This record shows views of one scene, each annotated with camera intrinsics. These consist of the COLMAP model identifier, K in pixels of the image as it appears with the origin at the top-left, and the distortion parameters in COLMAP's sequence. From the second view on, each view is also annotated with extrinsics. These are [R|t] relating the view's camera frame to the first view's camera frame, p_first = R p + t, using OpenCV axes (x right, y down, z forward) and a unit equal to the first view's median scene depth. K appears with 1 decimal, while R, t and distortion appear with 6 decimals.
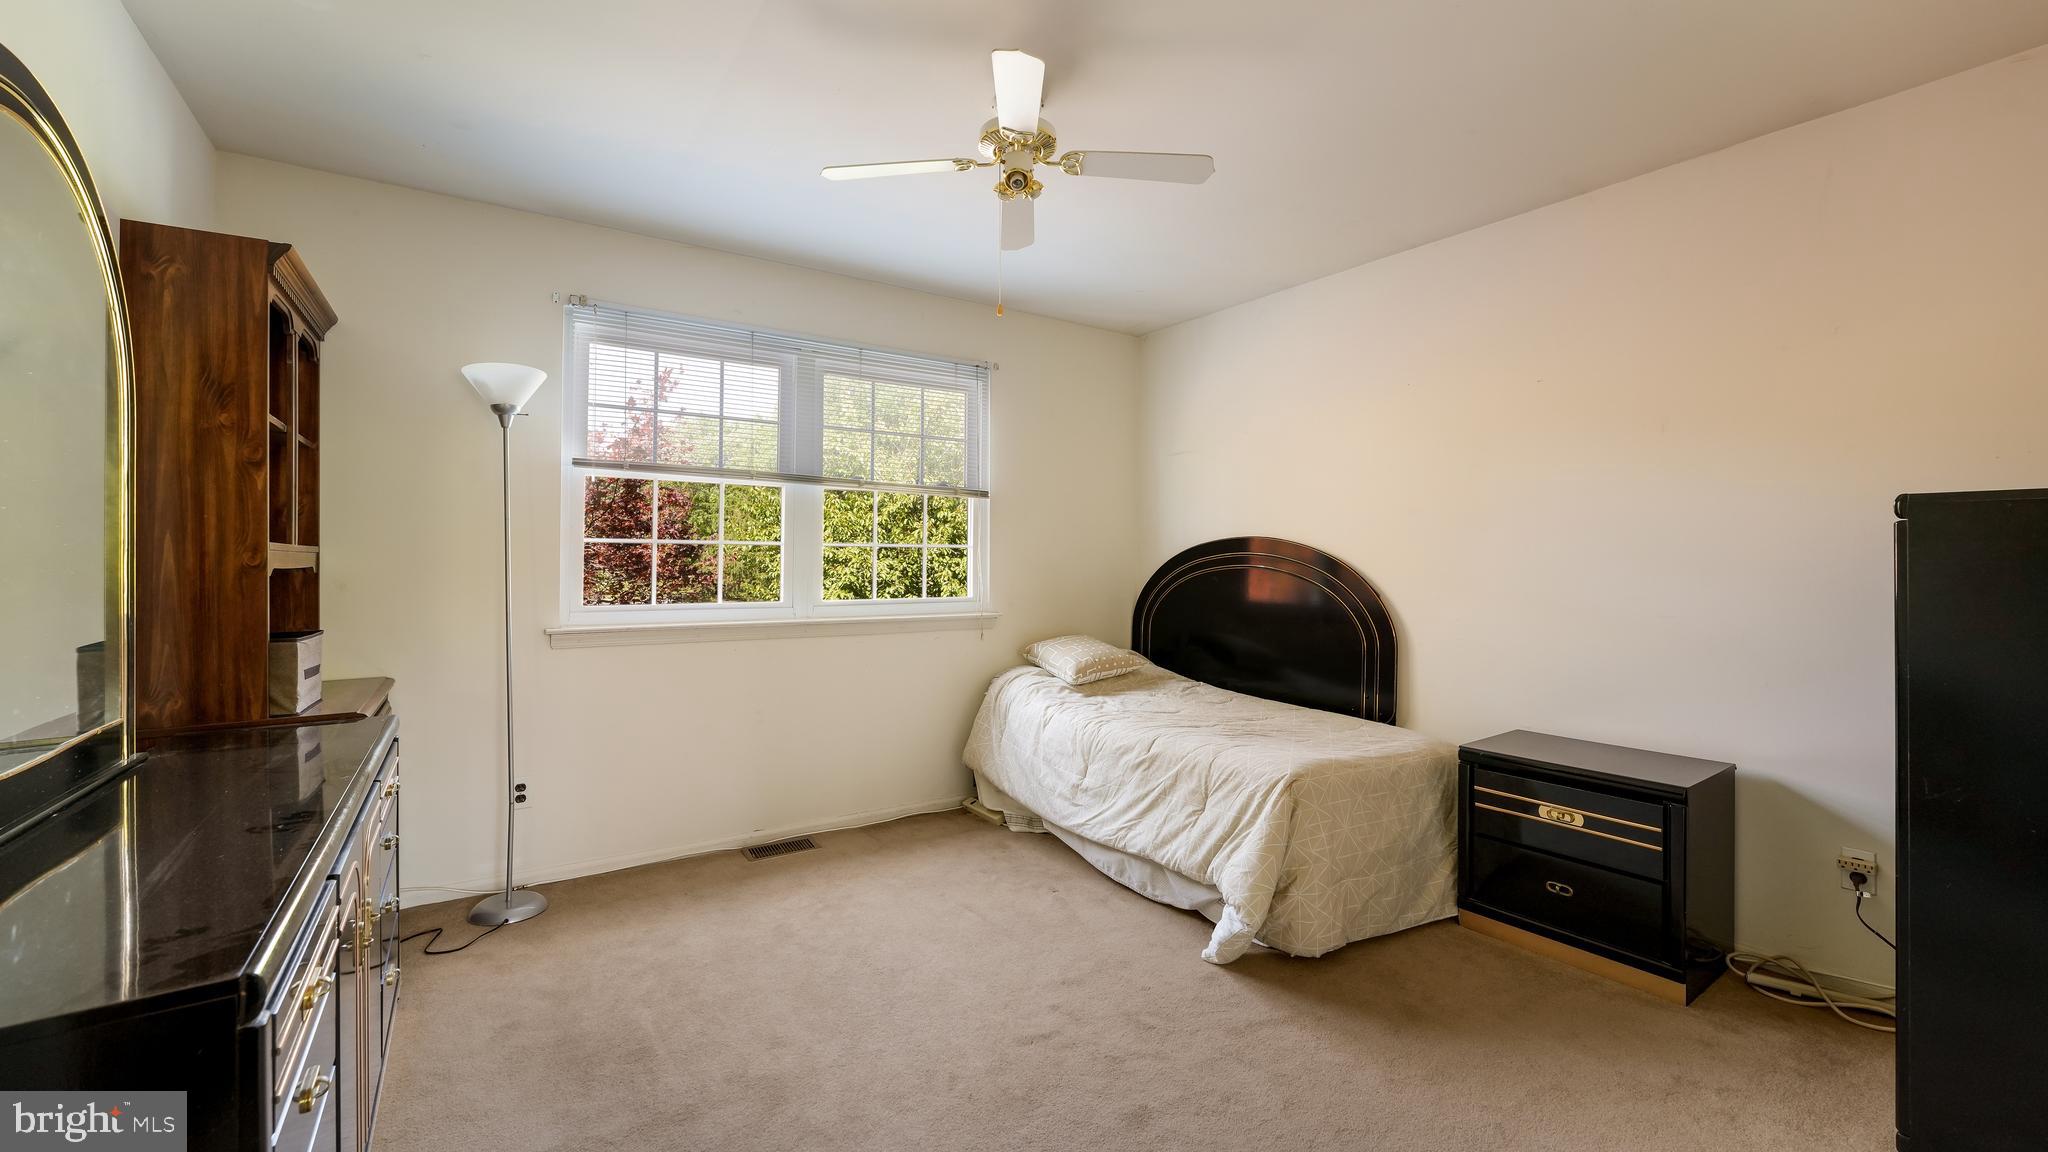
lens RADIAL K [[826.1, 0, 1016.4], [0, 826.1, 563.0], [0, 0, 1]] dist [-0.012450, -0.000517]
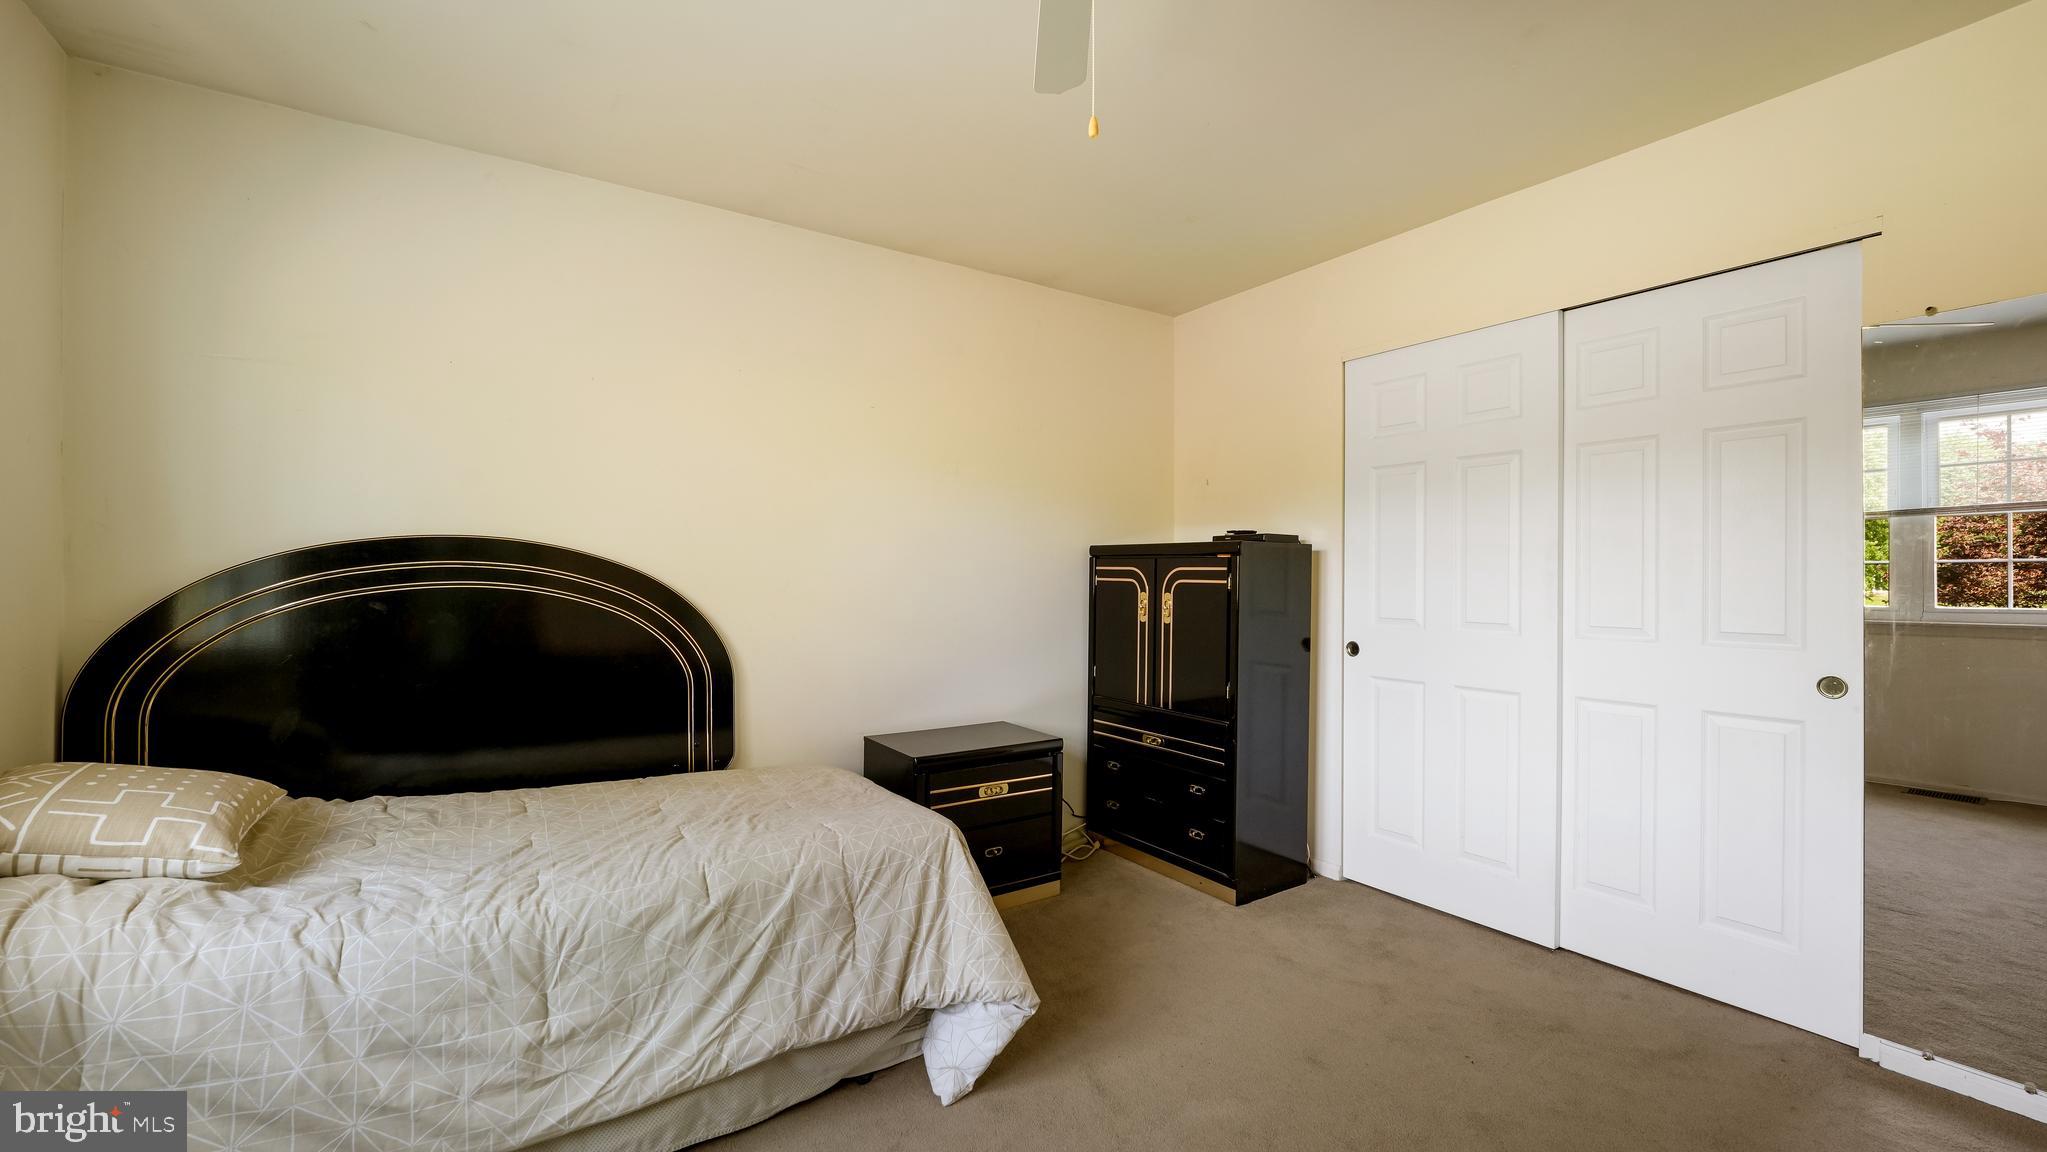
lens RADIAL K [[825.7, 0, 1012.7], [0, 825.7, 581.2], [0, 0, 1]] dist [-0.012450, -0.000517]
pose [[0.011082, -0.008397, 0.999903, -0.422671], [-0.001592, 0.999963, 0.008415, -0.005811], [-0.999937, -0.001685, 0.011068, 0.754121]]
